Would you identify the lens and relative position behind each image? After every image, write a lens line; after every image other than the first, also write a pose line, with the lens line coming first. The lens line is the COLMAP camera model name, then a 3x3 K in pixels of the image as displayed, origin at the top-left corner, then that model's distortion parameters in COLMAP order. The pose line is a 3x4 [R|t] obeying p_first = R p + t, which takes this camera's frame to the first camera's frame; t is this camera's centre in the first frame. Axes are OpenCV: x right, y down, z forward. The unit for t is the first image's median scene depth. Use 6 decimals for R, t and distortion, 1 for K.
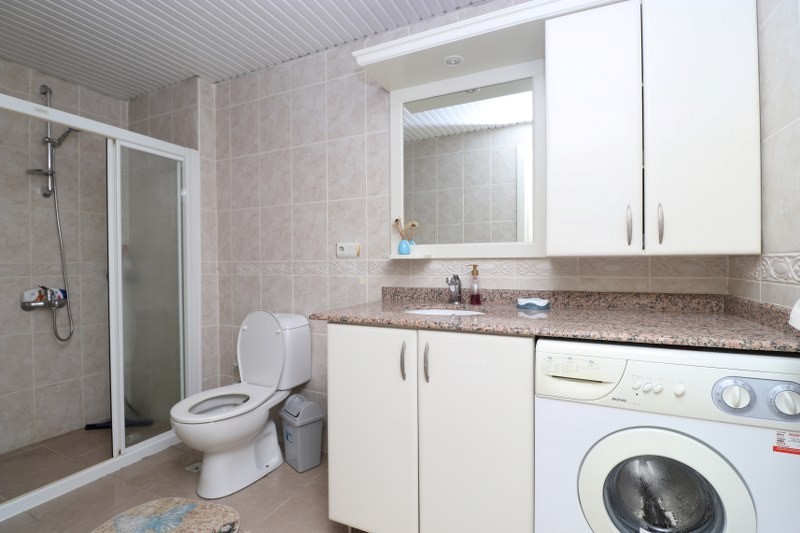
lens RADIAL K [[370.9, 0, 401.0], [0, 370.9, 265.8], [0, 0, 1]] dist [-0.016312, -0.002731]
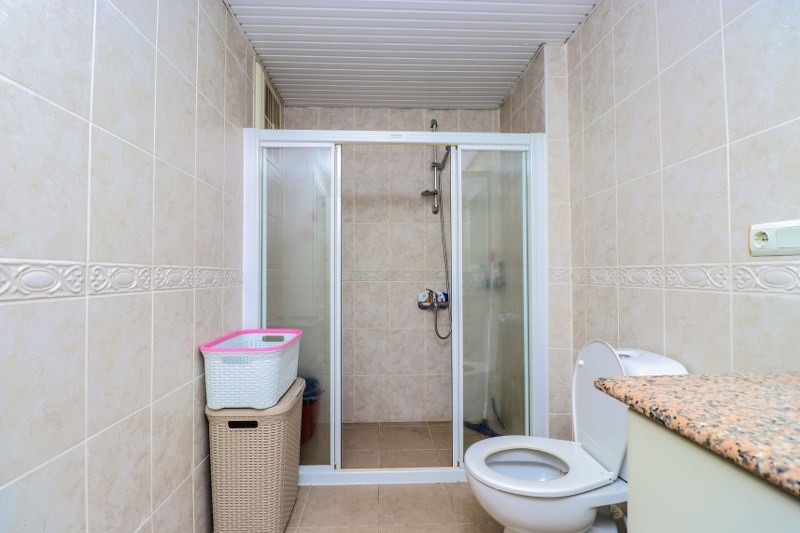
lens RADIAL K [[370.9, 0, 397.7], [0, 370.9, 266.2], [0, 0, 1]] dist [-0.016312, -0.002731]
pose [[0.450218, -0.011184, -0.892848, 0.035645], [-0.006358, 0.999856, -0.015731, 0.000535], [0.892896, 0.012759, 0.450082, 0.359682]]
